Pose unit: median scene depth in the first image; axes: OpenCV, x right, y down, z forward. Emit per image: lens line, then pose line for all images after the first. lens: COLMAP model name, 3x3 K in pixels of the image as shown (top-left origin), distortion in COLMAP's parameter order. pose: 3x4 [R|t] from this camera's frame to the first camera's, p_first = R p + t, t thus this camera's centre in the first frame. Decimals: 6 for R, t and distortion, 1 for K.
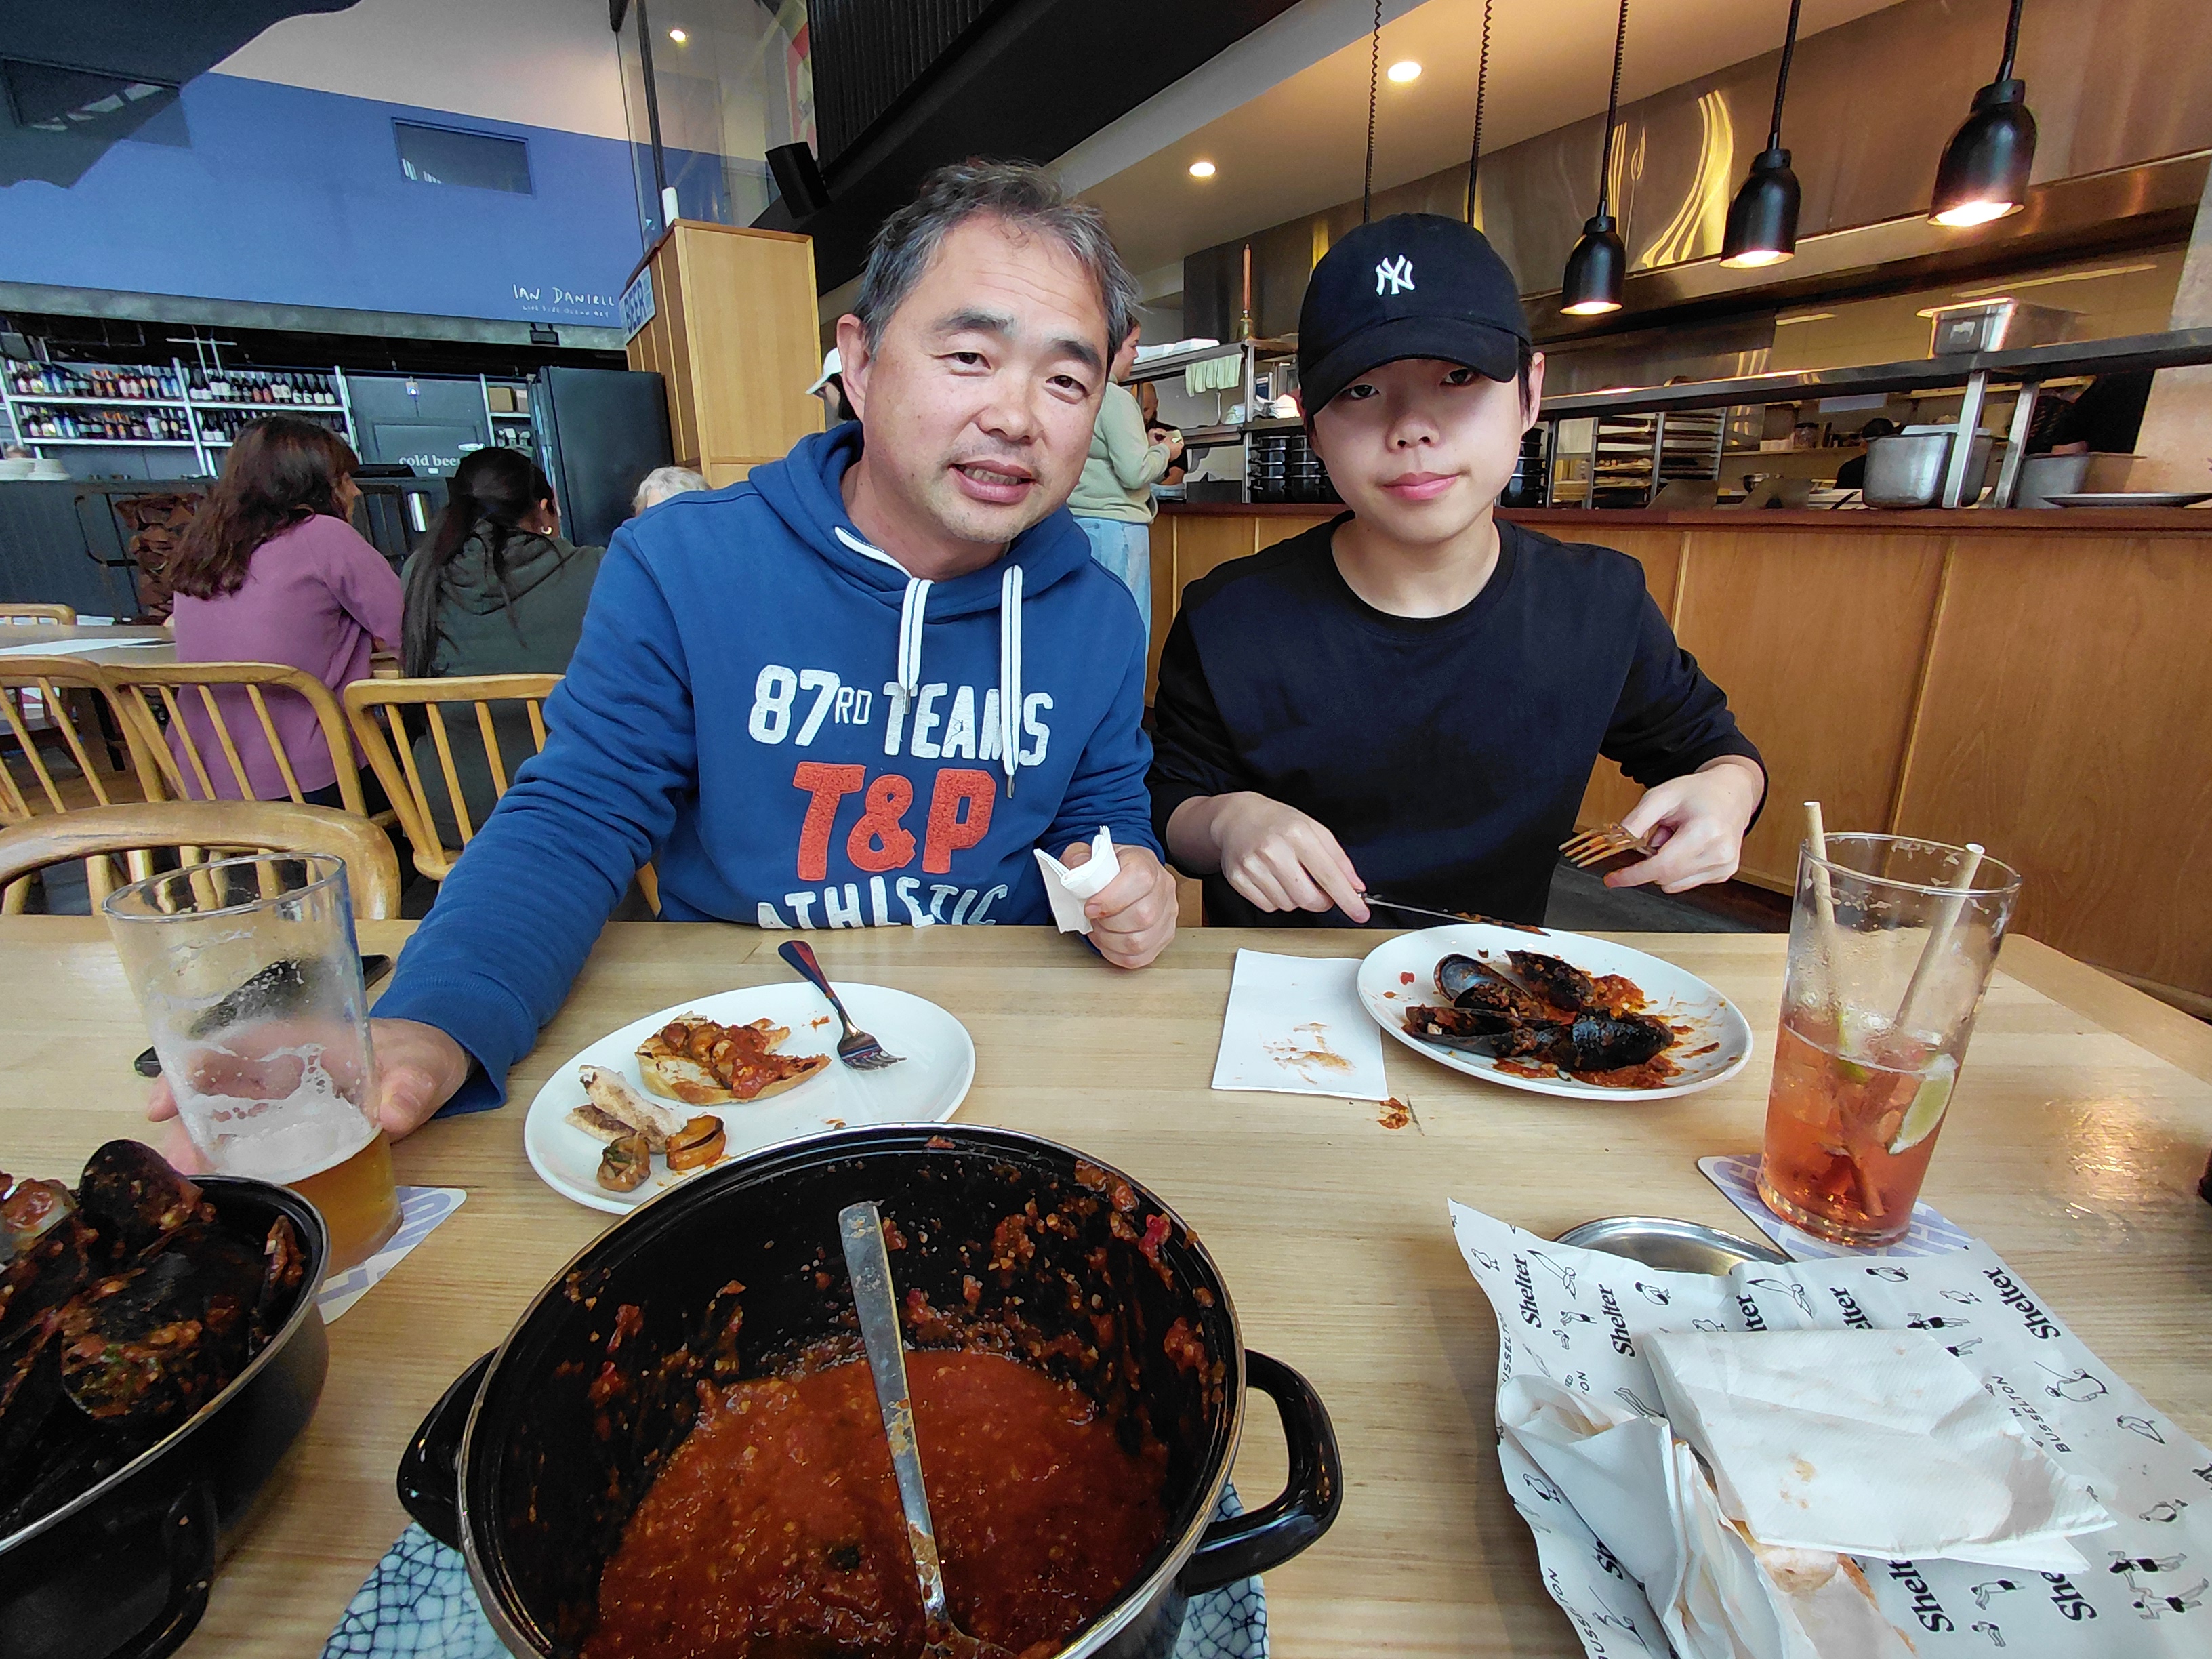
lens RADIAL K [[1020.9, 0, 1106.0], [0, 1020.9, 829.5], [0, 0, 1]] dist [-0.012395, 0.008014]
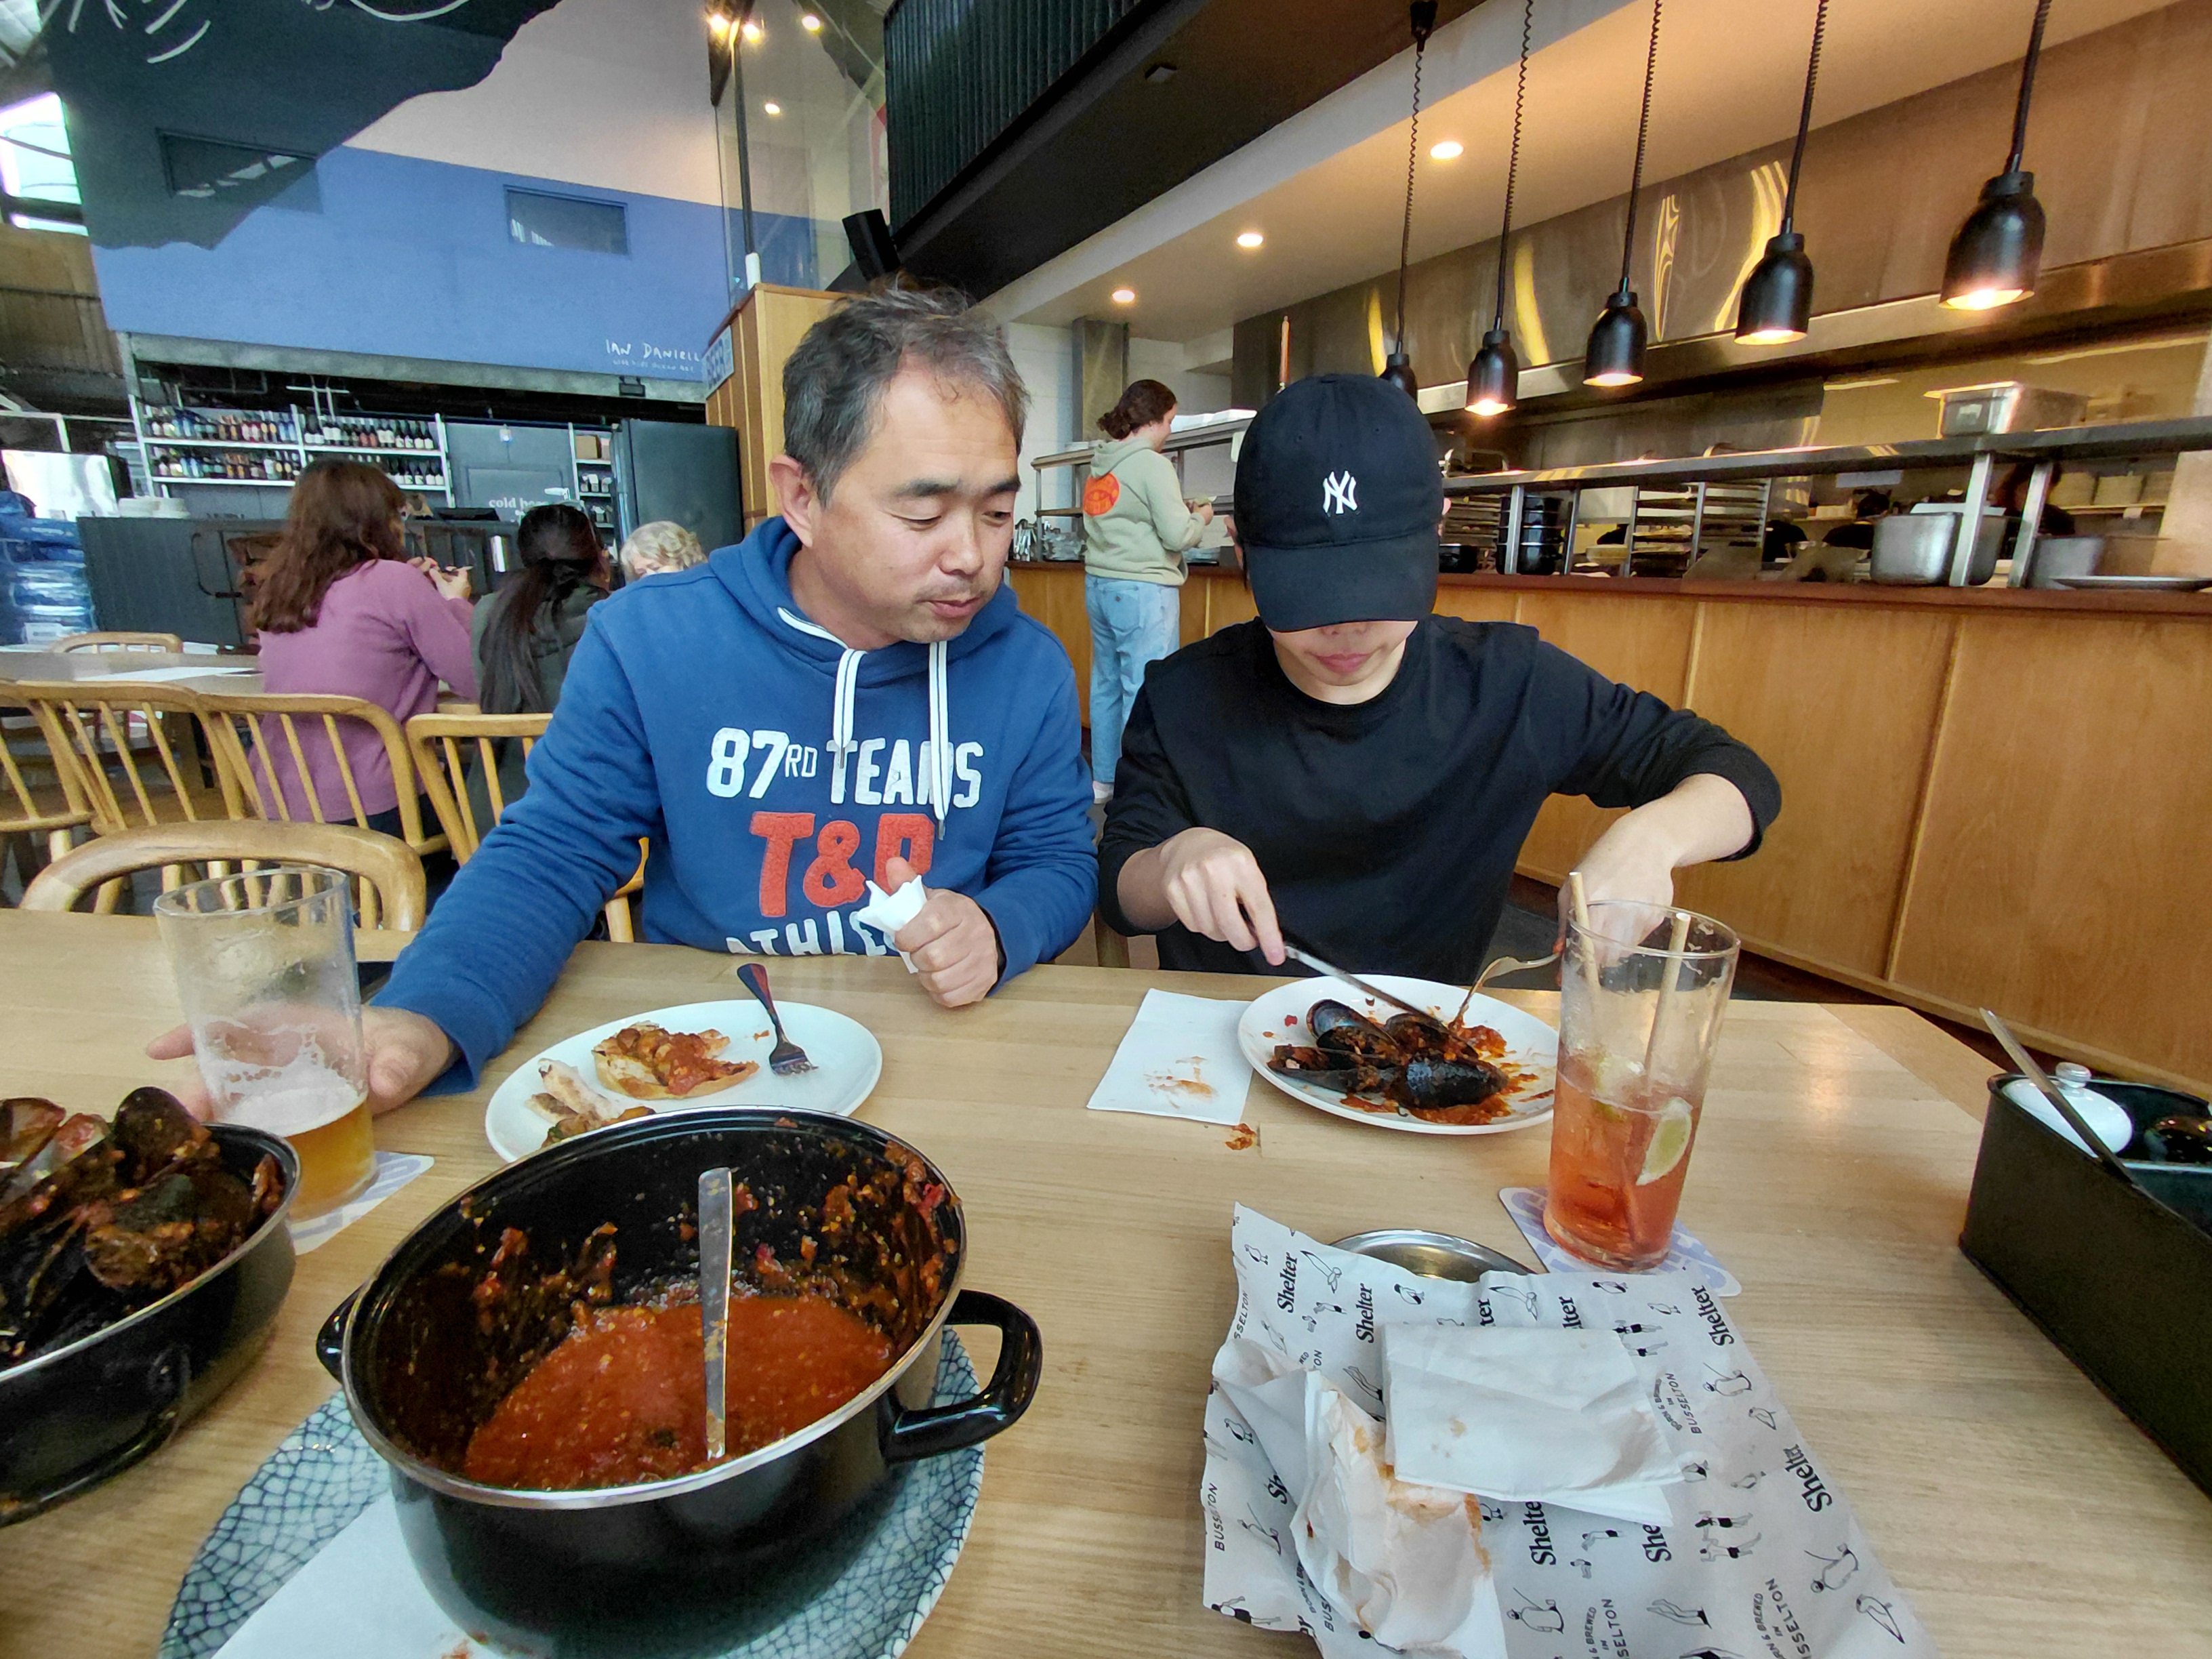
lens RADIAL K [[1024.4, 0, 1099.1], [0, 1024.4, 835.0], [0, 0, 1]] dist [-0.013765, 0.013261]
pose [[0.997742, 0.034568, -0.057592, 0.164077], [-0.036876, 0.998539, -0.039498, -0.002446], [0.056143, 0.041532, 0.997559, -0.132335]]
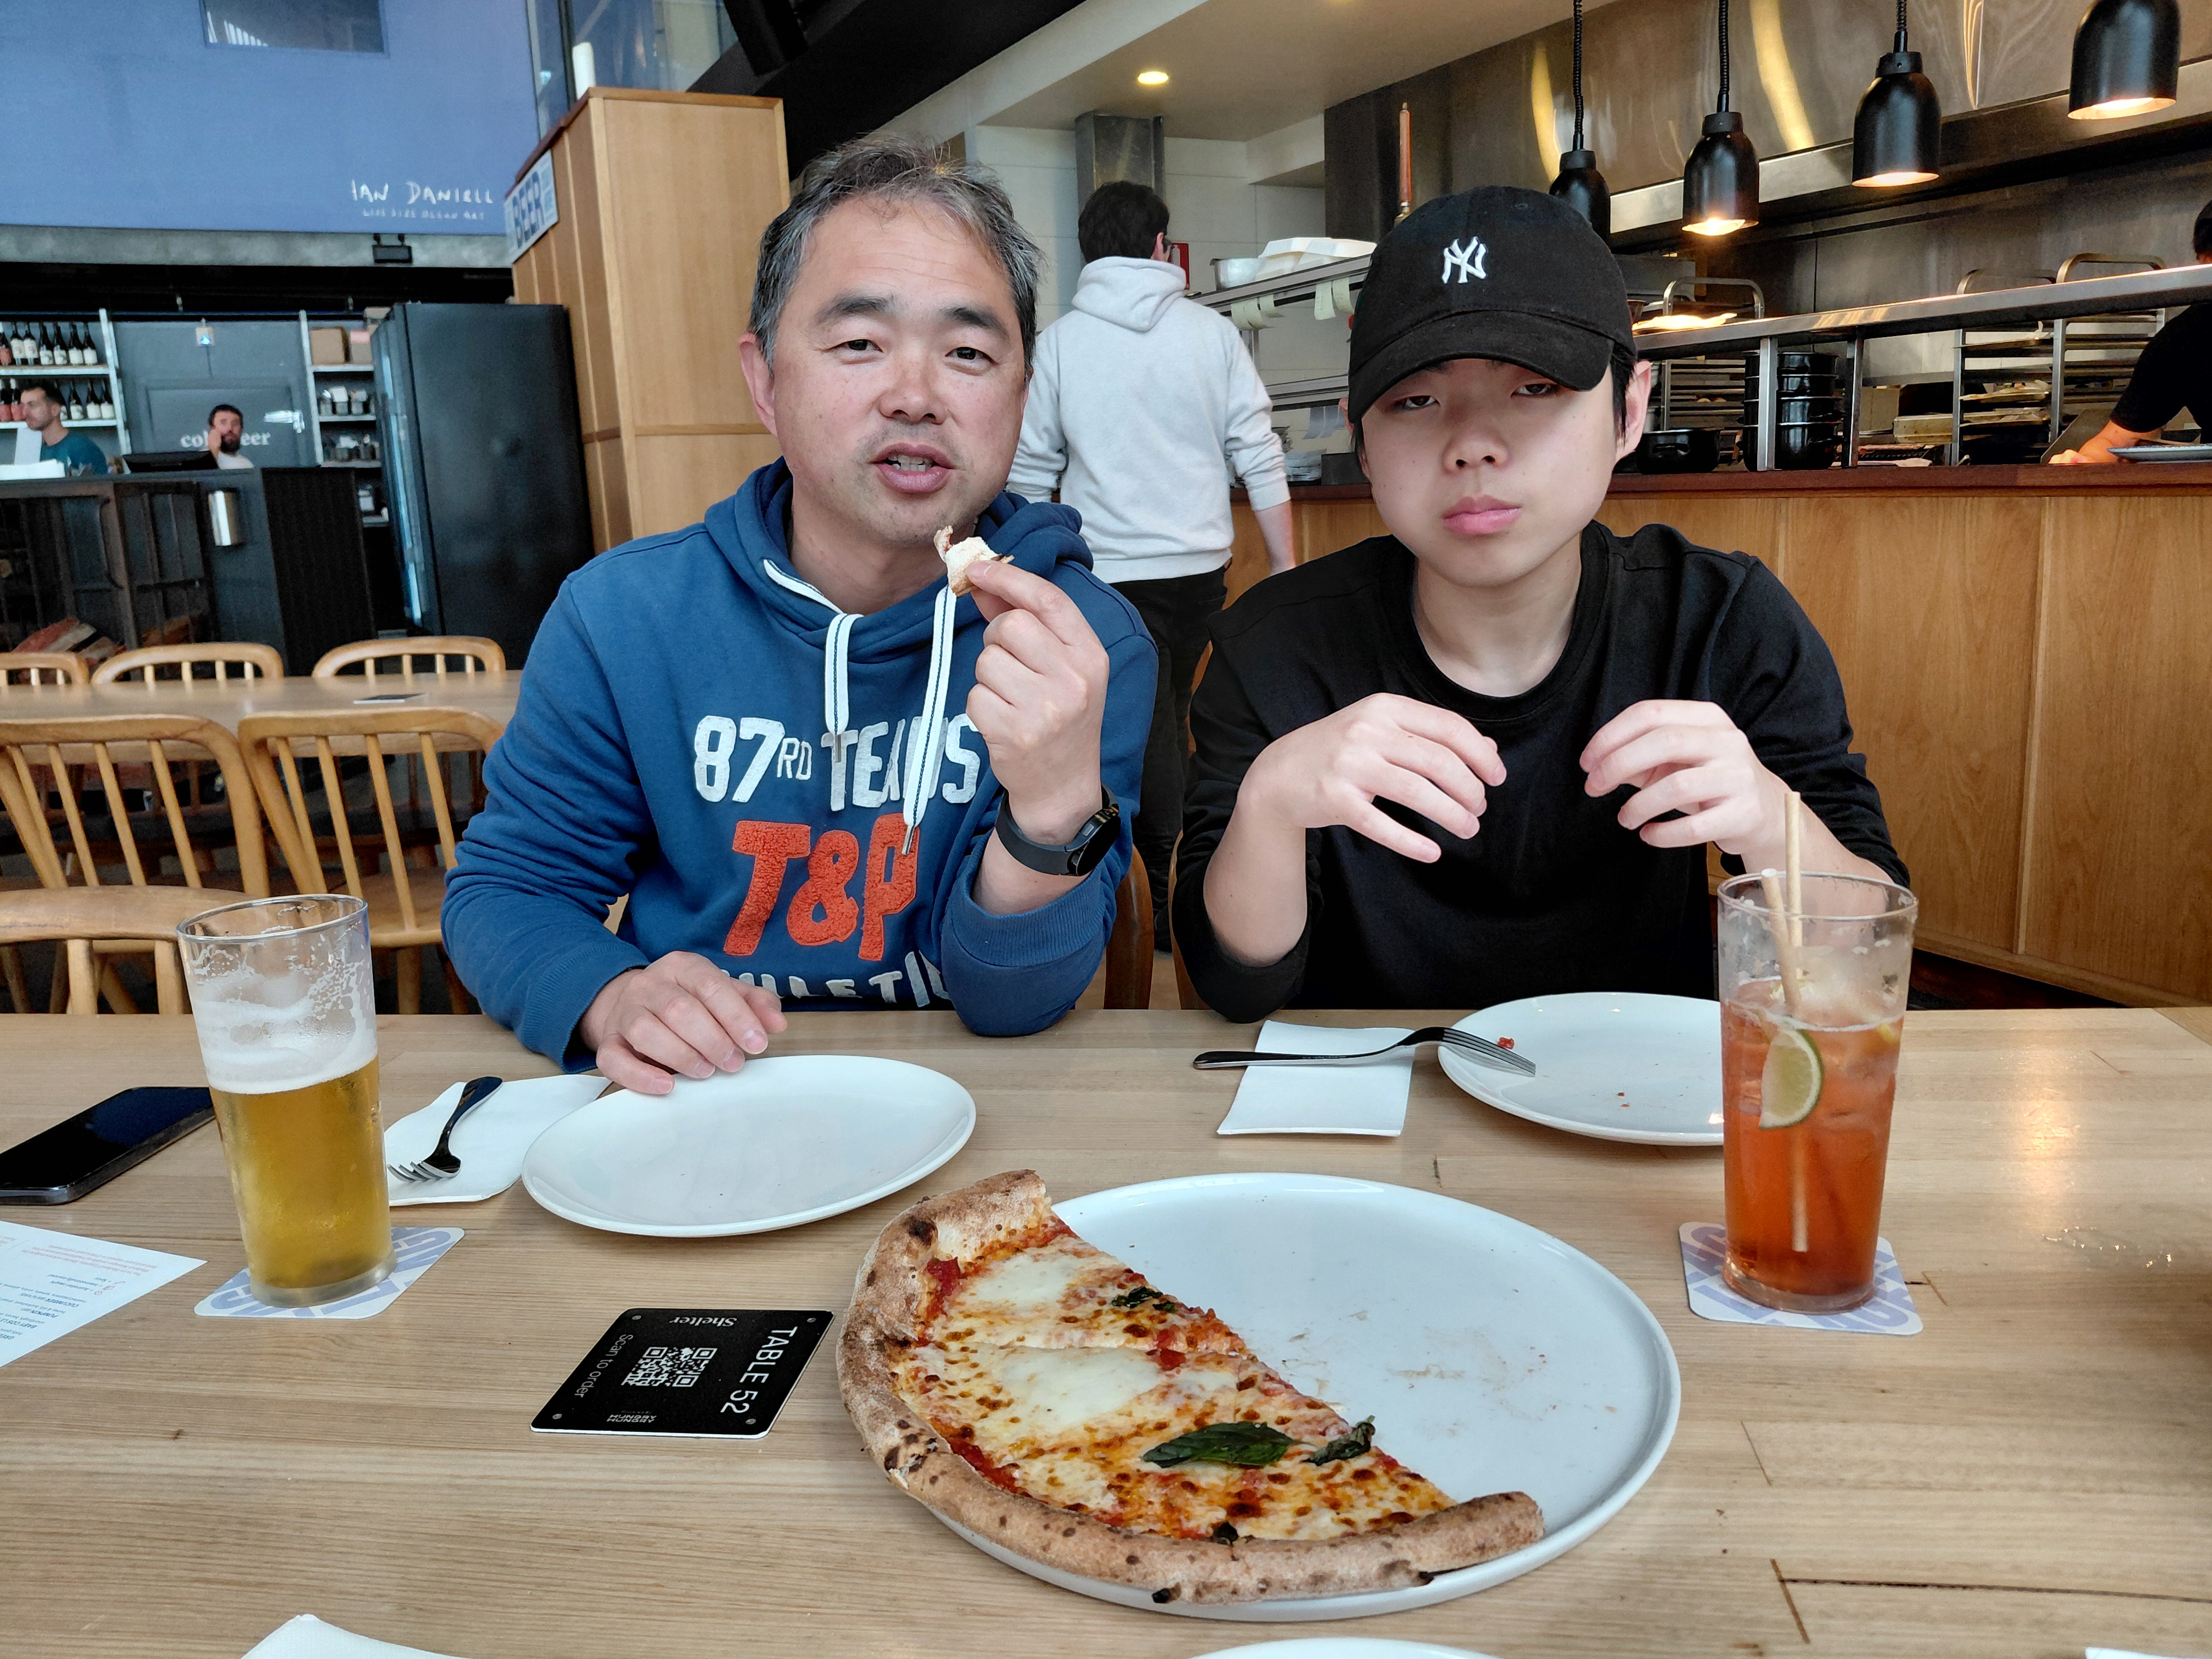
lens RADIAL K [[1658.2, 0, 1119.0], [0, 1658.2, 841.9], [0, 0, 1]] dist [-0.010177, -0.003522]
pose [[0.996921, -0.015744, -0.076817, 0.153132], [0.009091, 0.996237, -0.086191, 0.088369], [0.077885, 0.085228, 0.993313, -0.436076]]
